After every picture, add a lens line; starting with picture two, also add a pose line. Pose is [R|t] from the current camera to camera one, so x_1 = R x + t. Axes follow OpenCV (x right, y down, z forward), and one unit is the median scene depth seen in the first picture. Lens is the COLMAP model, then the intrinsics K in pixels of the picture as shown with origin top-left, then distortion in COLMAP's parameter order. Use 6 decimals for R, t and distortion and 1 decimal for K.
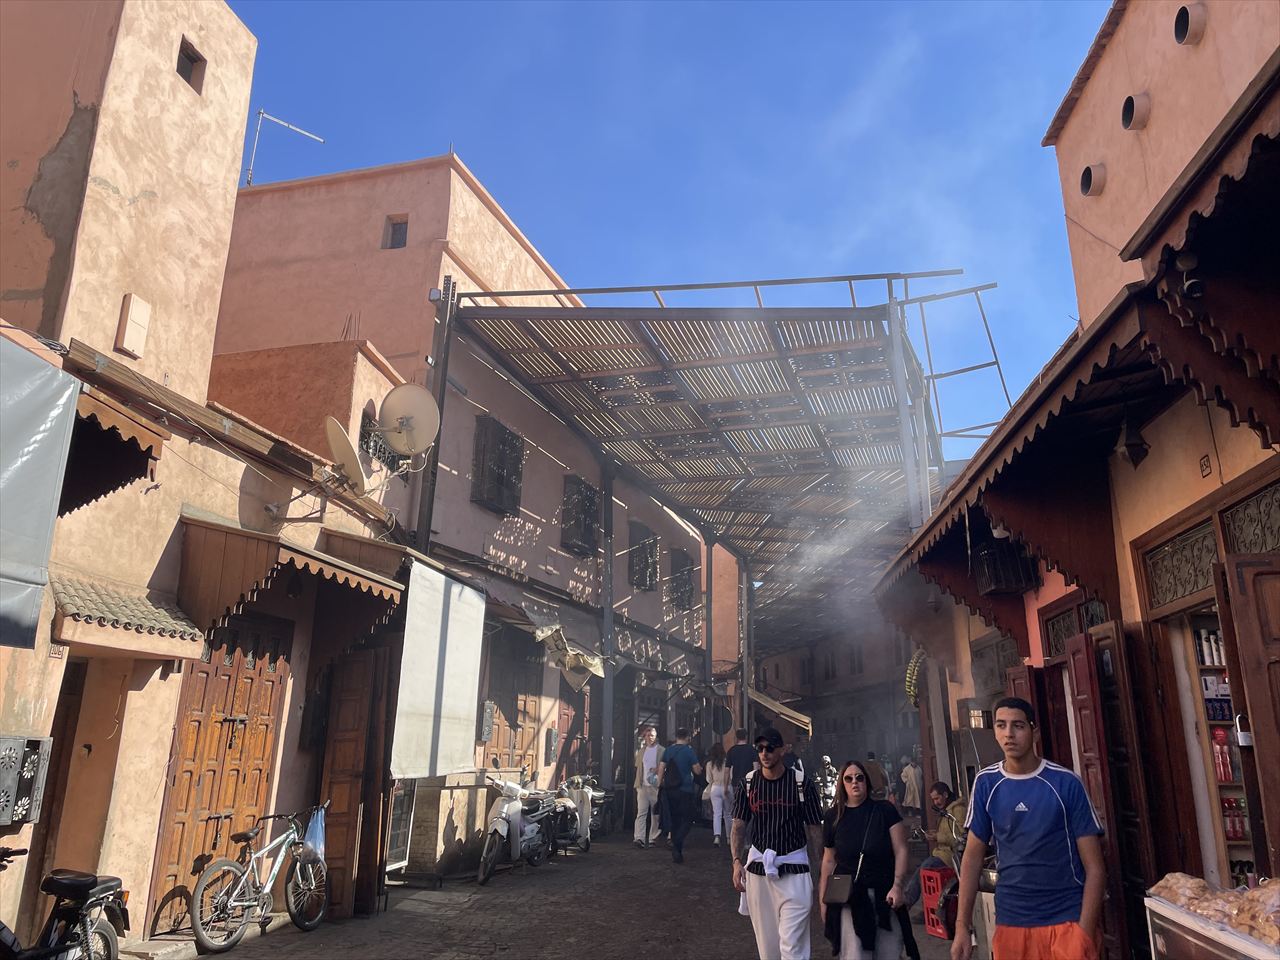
lens RADIAL K [[955.6, 0, 637.0], [0, 955.6, 468.0], [0, 0, 1]] dist [0.036956, -0.028746]
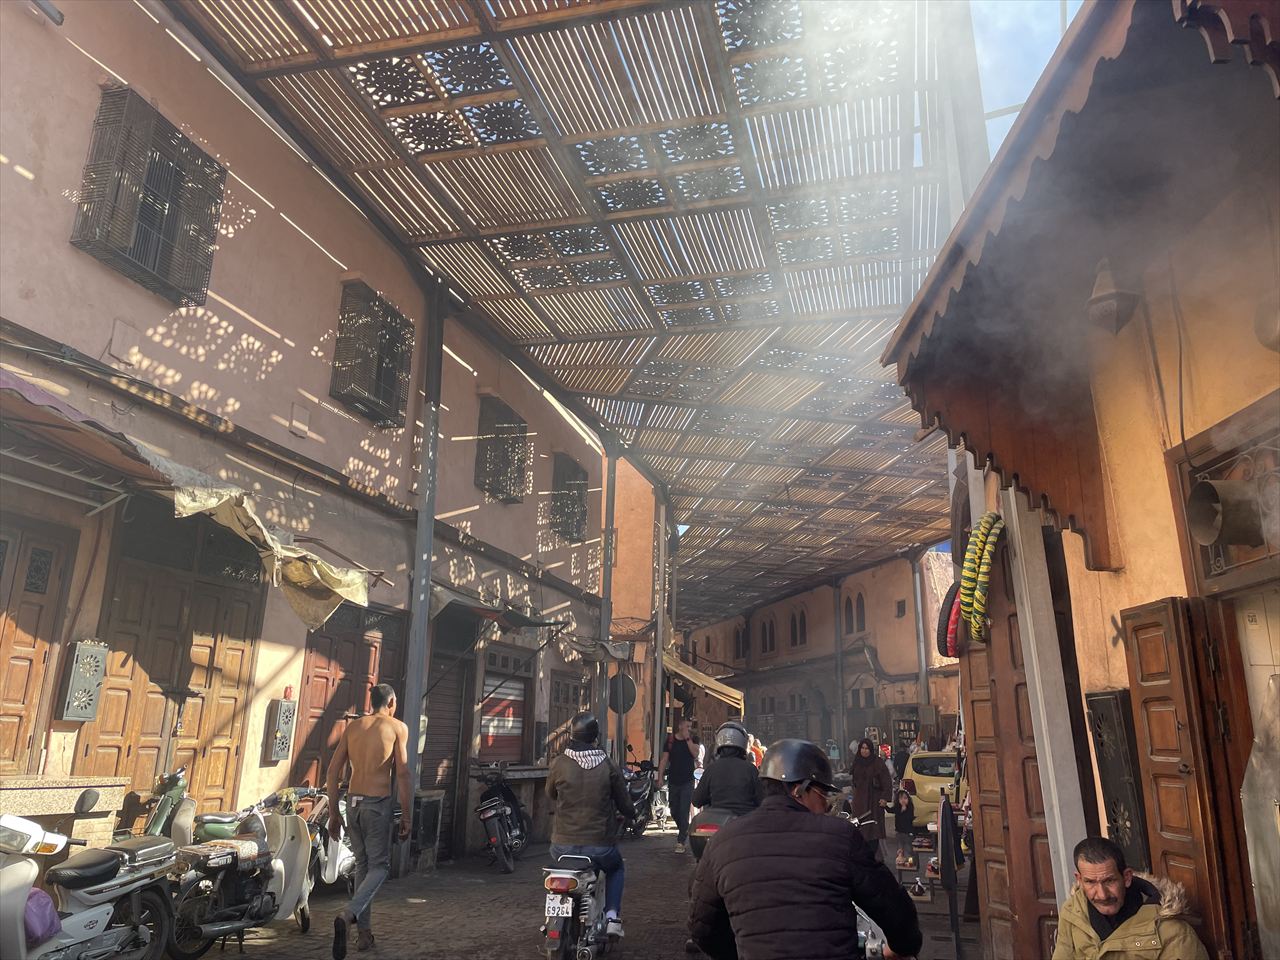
lens RADIAL K [[955.6, 0, 649.3], [0, 955.6, 487.0], [0, 0, 1]] dist [0.036956, -0.028746]
pose [[0.997160, 0.017474, 0.073255, 0.062865], [-0.020006, 0.999222, 0.033975, 0.096120], [-0.072604, -0.035344, 0.996734, 0.331732]]
